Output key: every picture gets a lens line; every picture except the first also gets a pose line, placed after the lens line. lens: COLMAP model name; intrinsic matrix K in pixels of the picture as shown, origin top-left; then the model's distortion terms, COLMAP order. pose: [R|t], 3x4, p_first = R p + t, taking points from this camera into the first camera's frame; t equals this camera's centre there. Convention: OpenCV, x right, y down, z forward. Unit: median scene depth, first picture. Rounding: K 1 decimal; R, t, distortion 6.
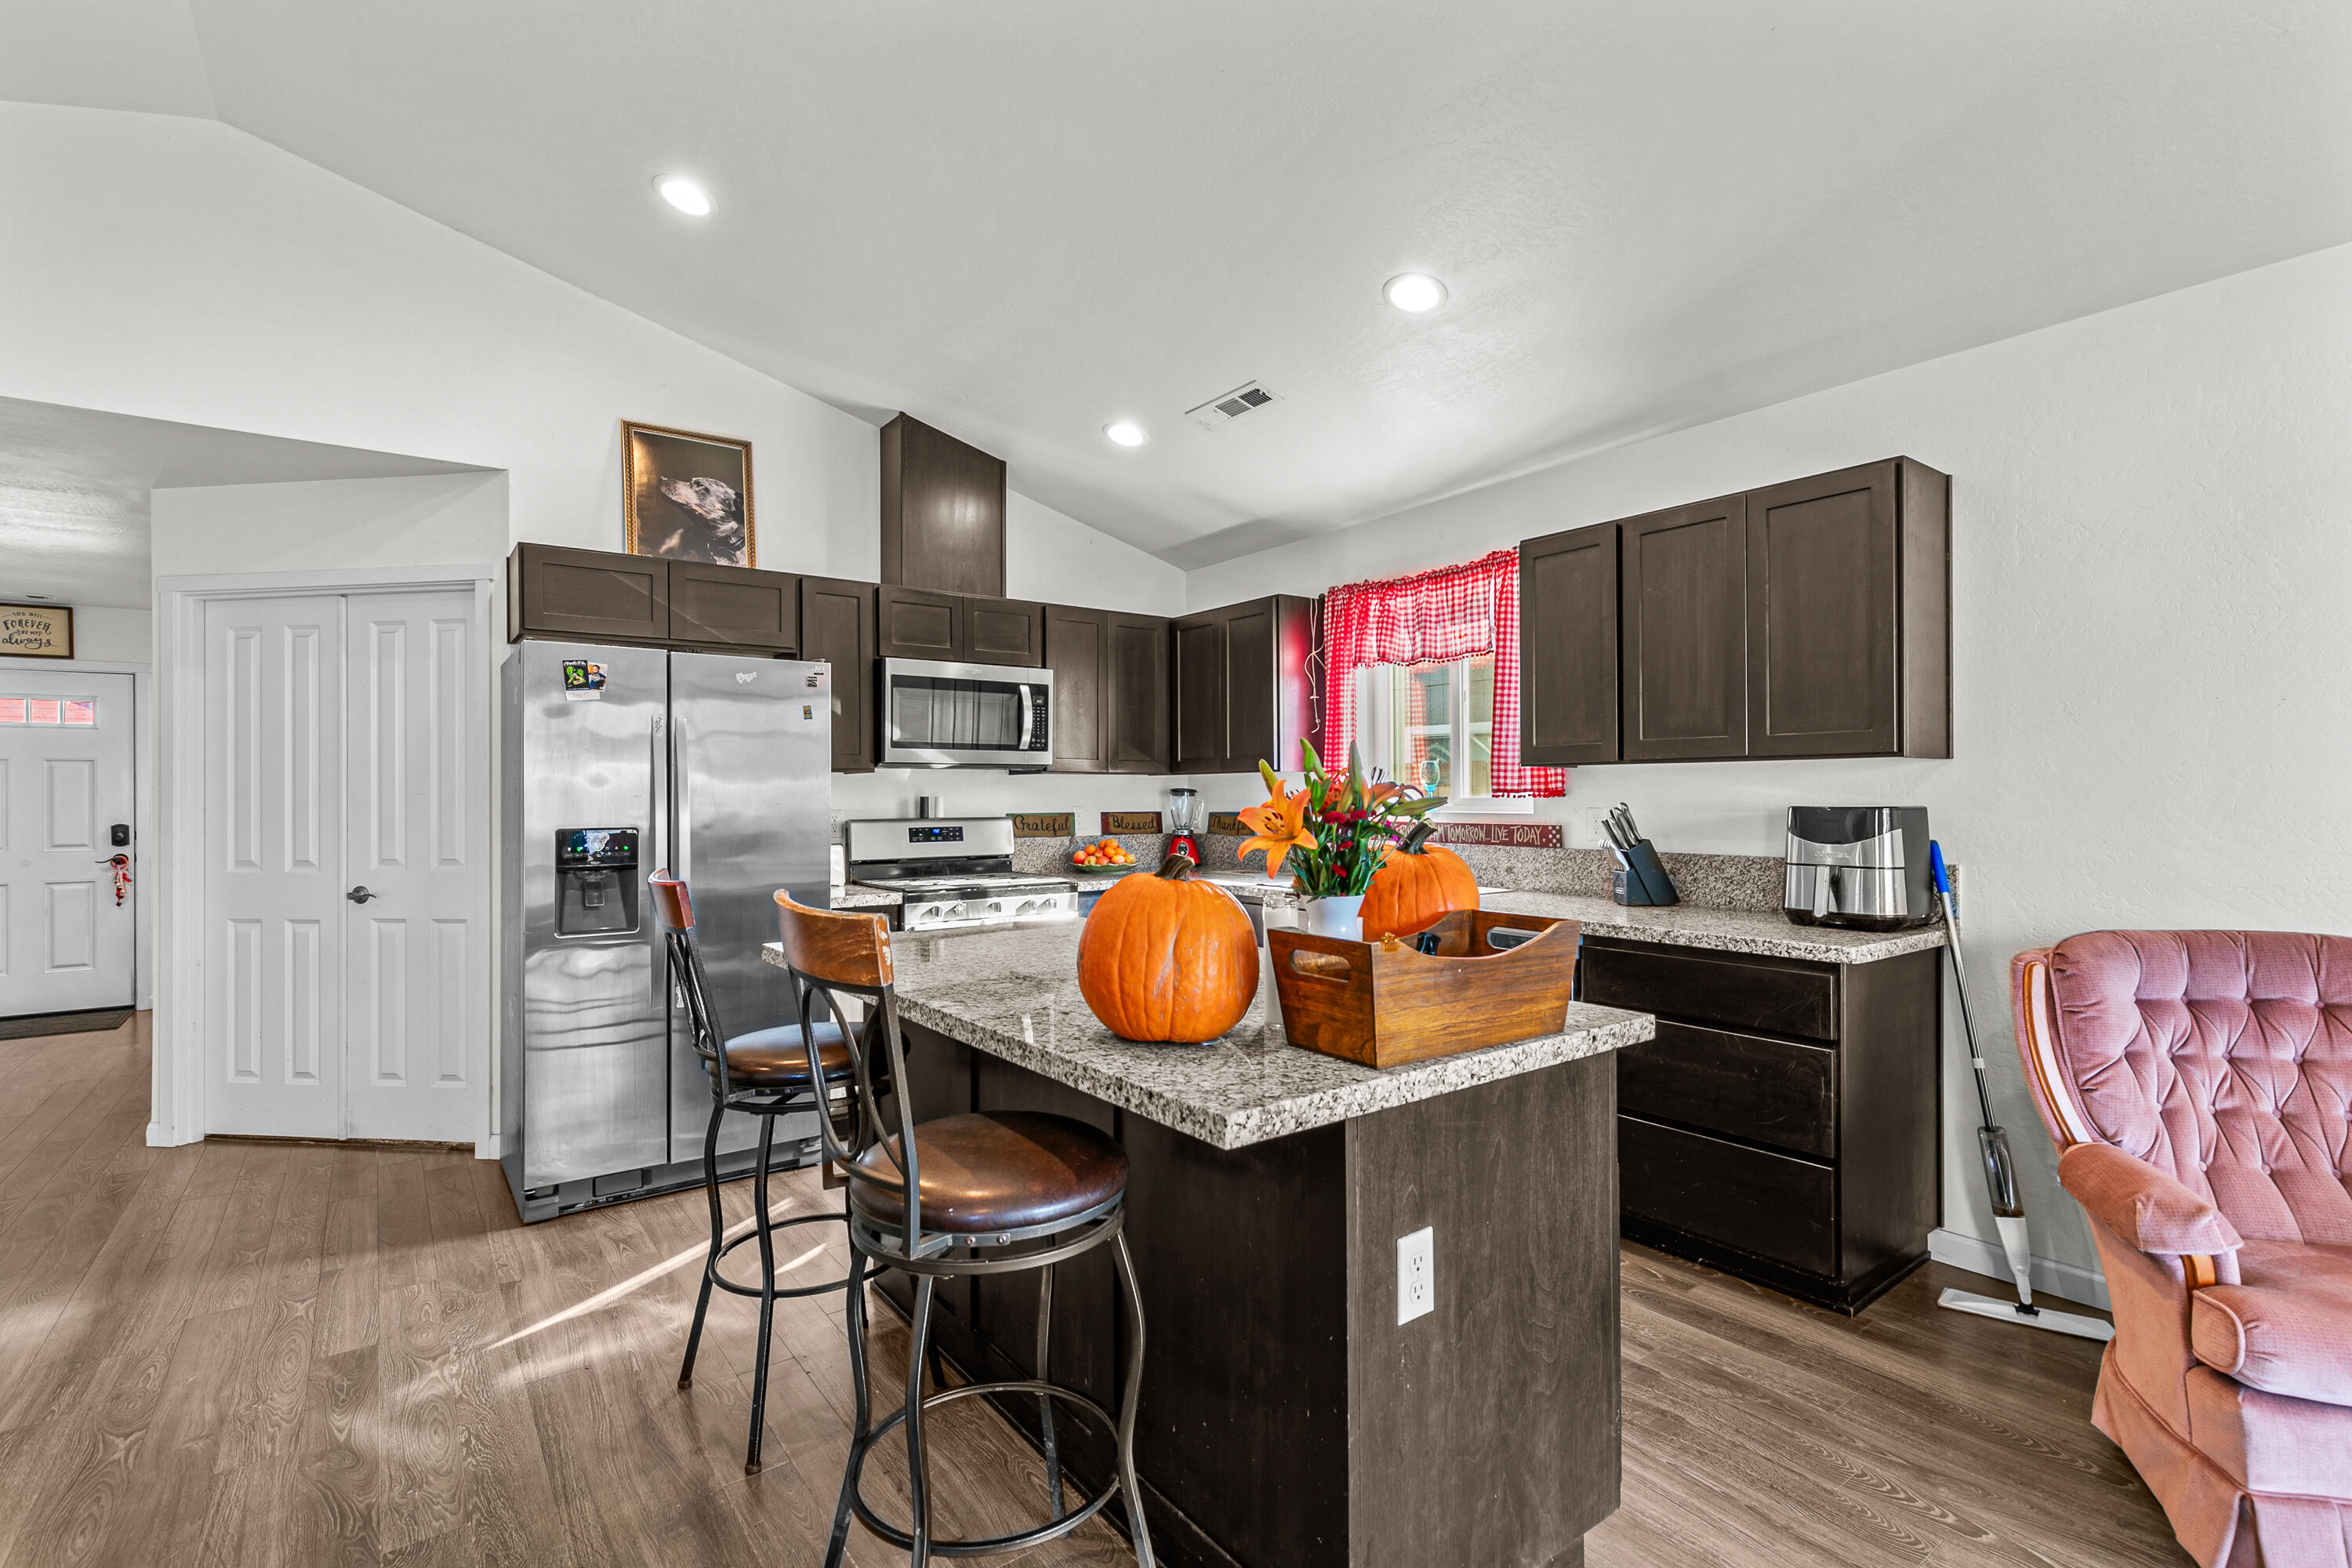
lens RADIAL K [[1081.5, 0, 1156.4], [0, 1081.5, 788.0], [0, 0, 1]] dist [0.014176, -0.002566]
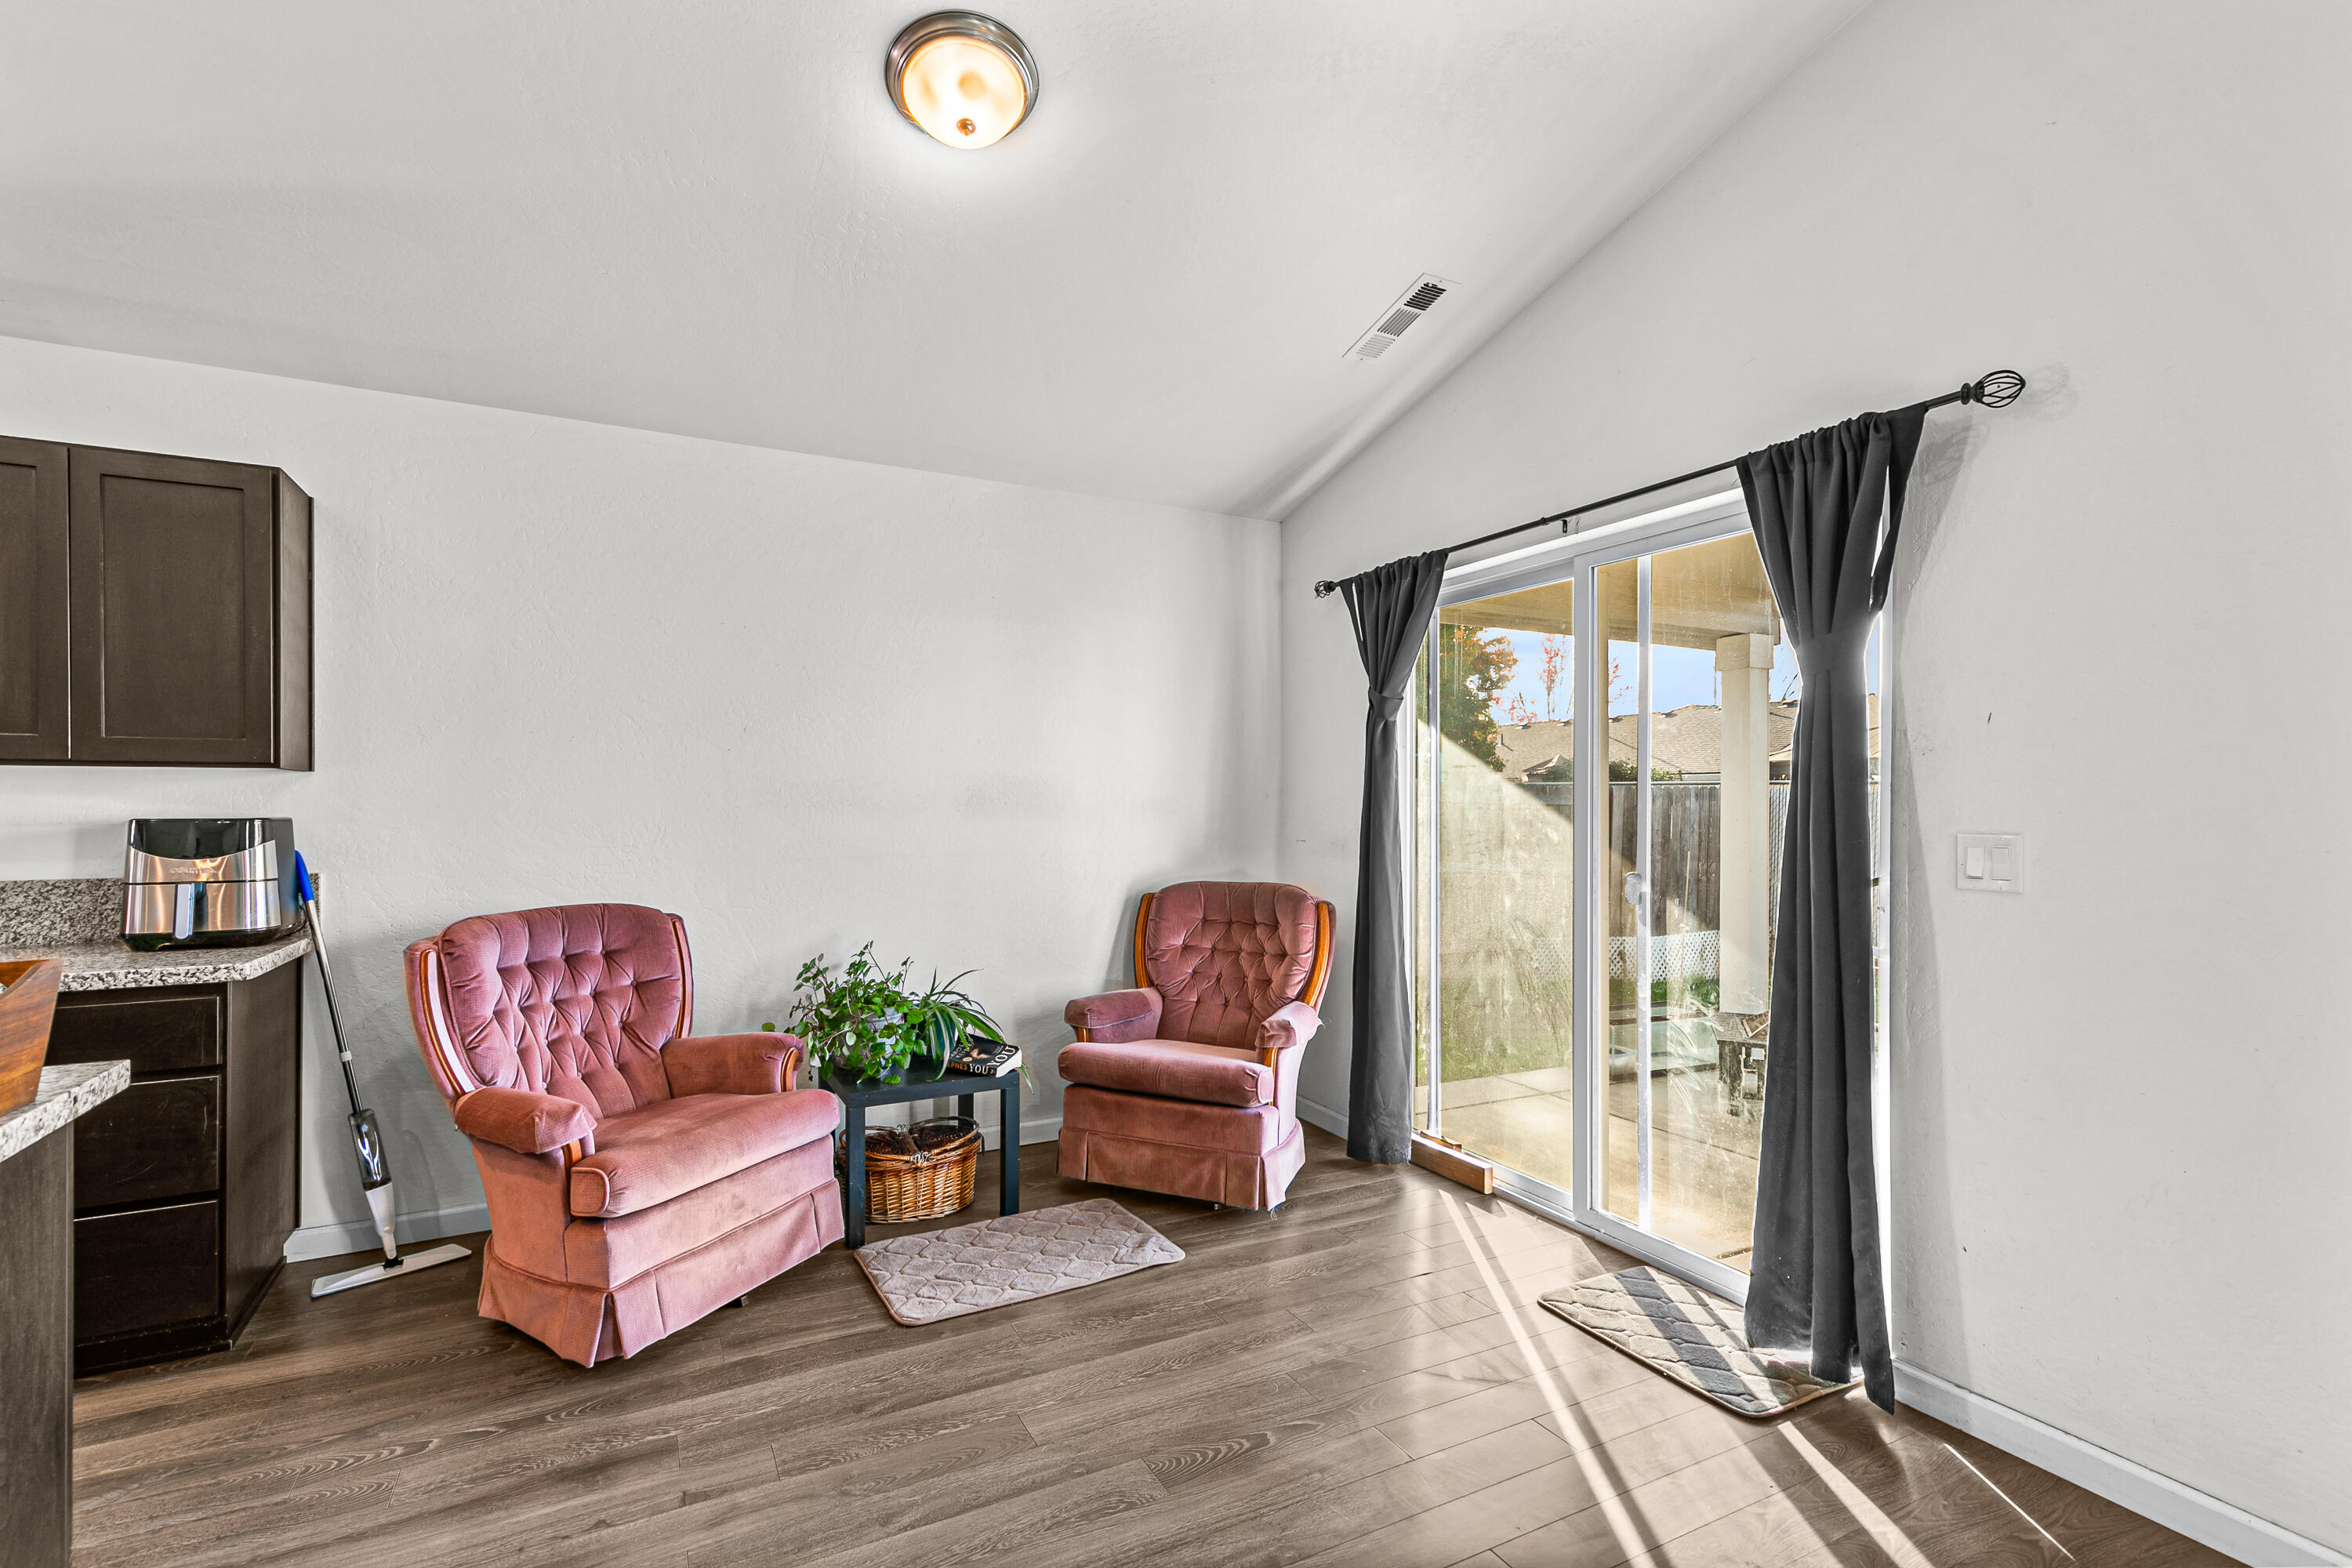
lens RADIAL K [[1081.5, 0, 1165.6], [0, 1081.5, 799.3], [0, 0, 1]] dist [0.014176, -0.002566]
pose [[0.168351, 0.007983, 0.985695, -0.170885], [-0.007158, 0.999951, -0.006876, 0.001253], [-0.985701, -0.005898, 0.168400, 0.026787]]
